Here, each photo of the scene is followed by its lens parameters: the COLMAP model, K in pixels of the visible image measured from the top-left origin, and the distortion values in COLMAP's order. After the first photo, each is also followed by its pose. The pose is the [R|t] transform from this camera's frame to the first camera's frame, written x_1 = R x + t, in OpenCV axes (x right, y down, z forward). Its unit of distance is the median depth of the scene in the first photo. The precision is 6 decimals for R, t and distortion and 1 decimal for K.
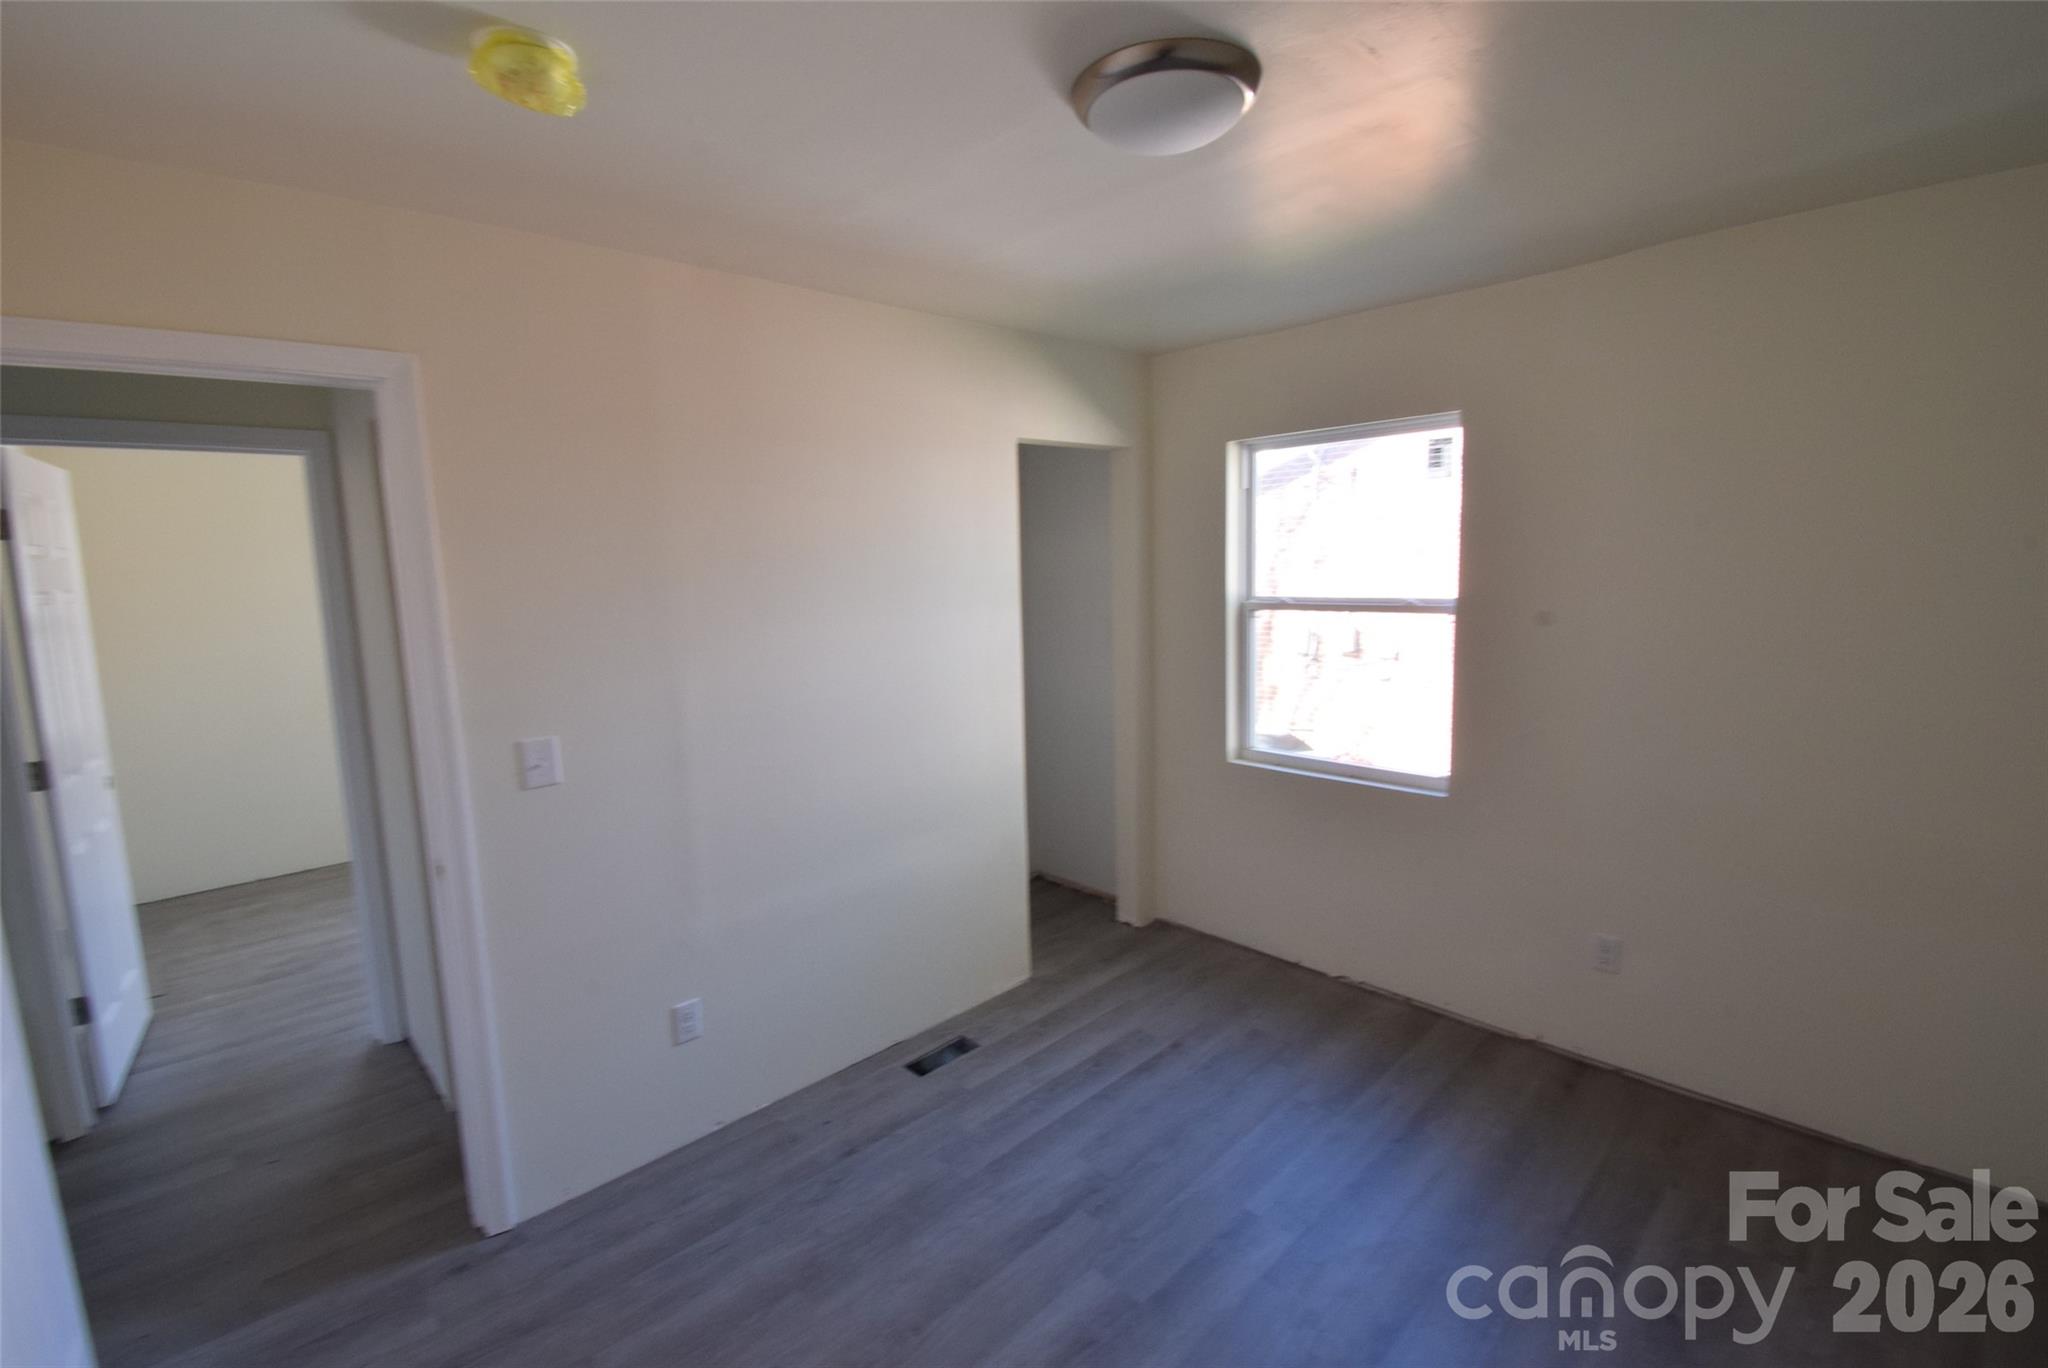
lens RADIAL K [[910.8, 0, 1028.5], [0, 910.8, 683.0], [0, 0, 1]] dist [0.009418, -0.017681]
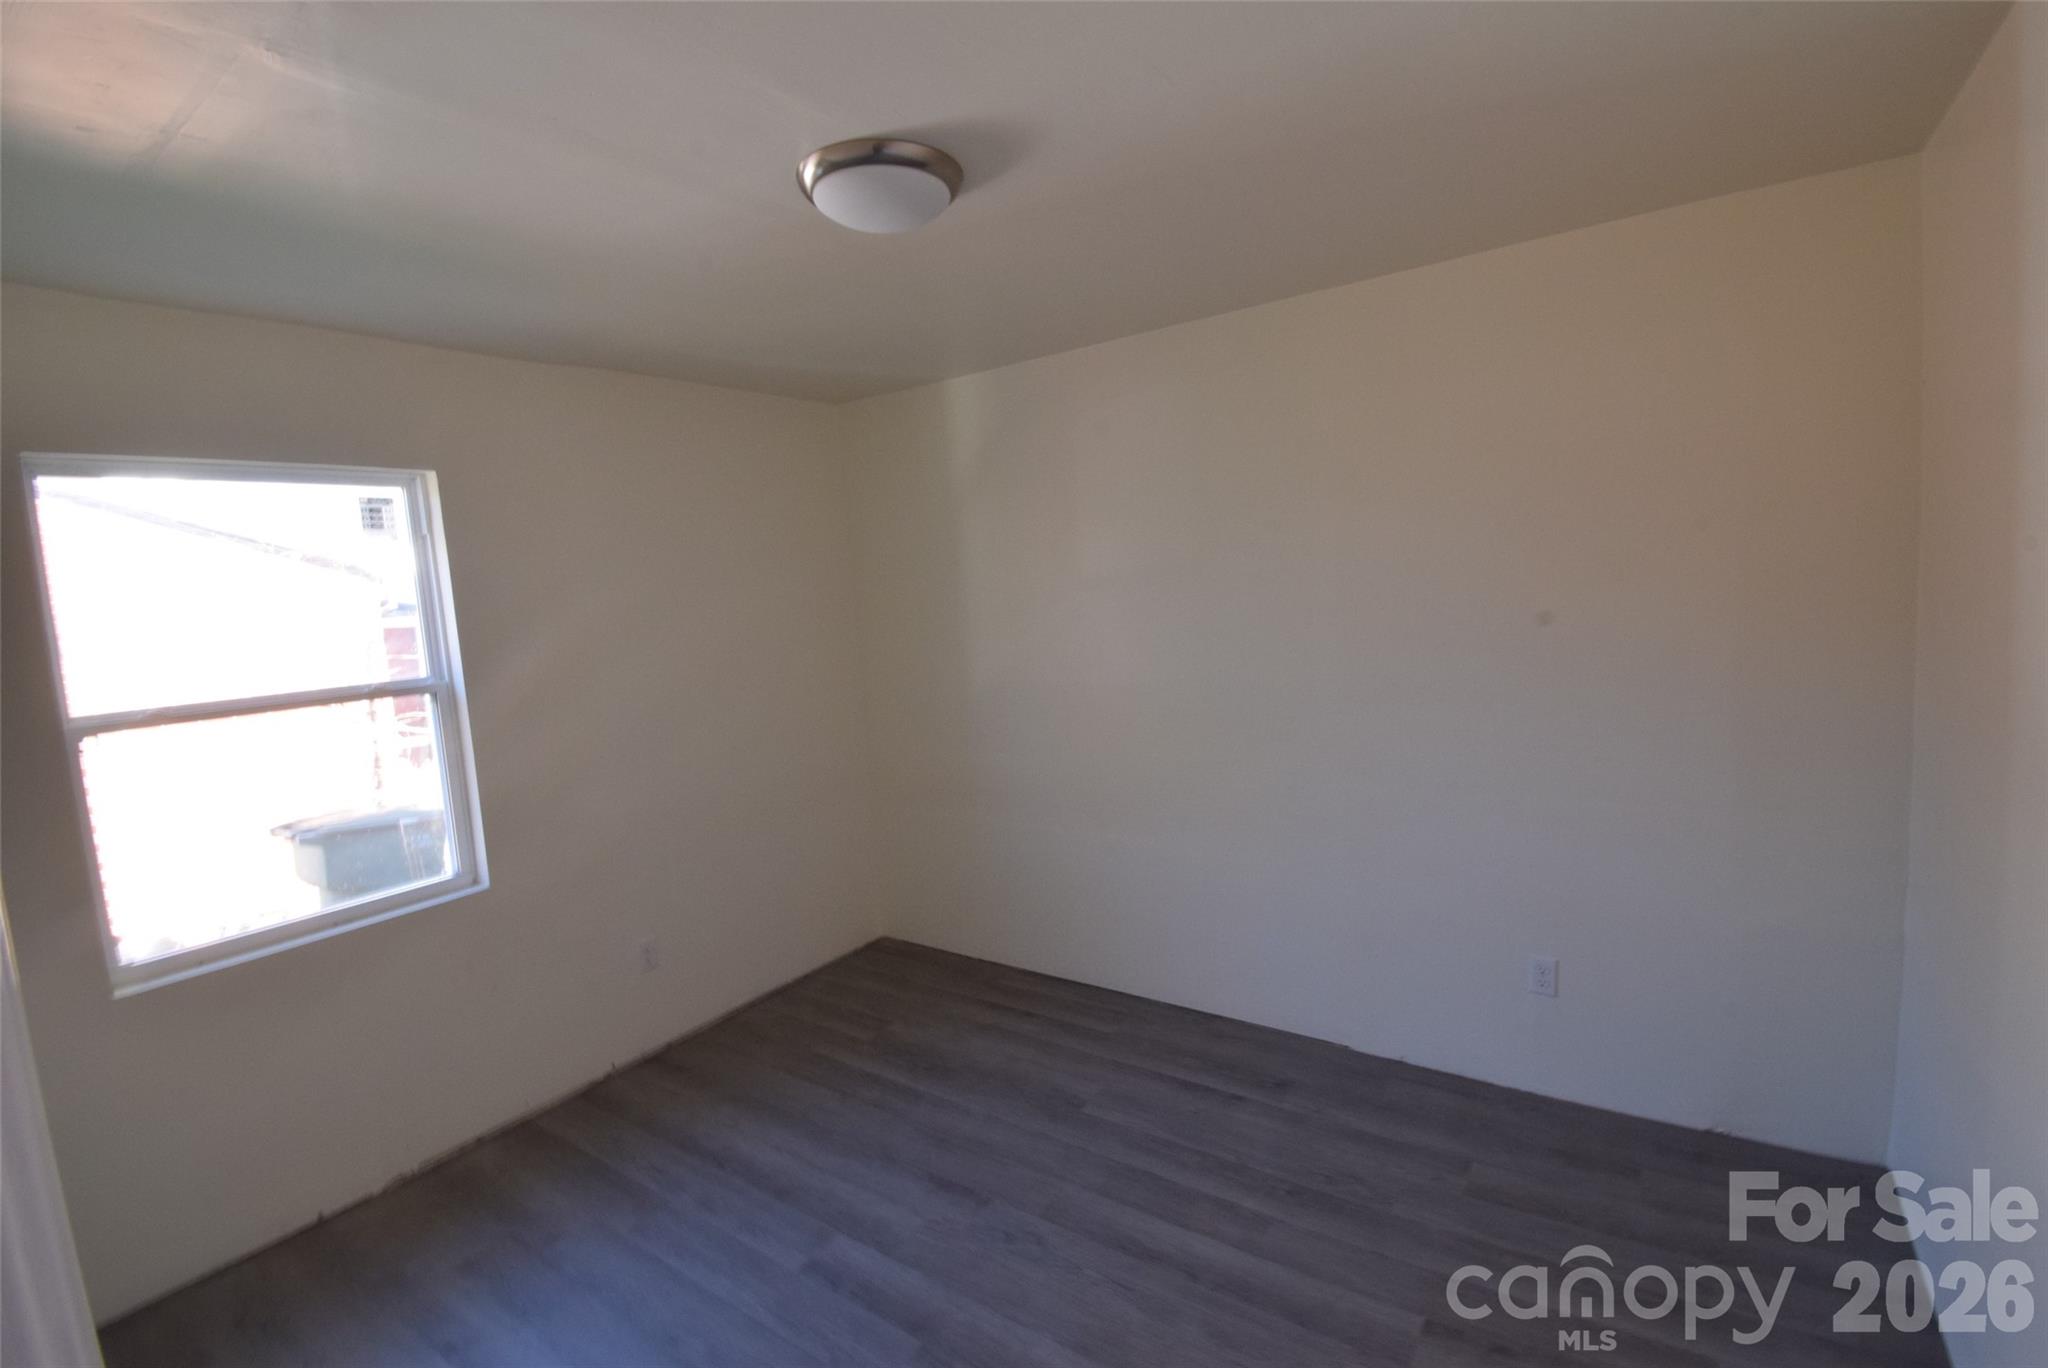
lens RADIAL K [[910.8, 0, 1033.1], [0, 910.8, 683.1], [0, 0, 1]] dist [0.009418, -0.017681]
pose [[-0.189659, -0.064639, 0.979720, -0.526159], [0.215924, 0.970657, 0.105840, -0.051751], [-0.957813, 0.231618, -0.170137, 0.581148]]
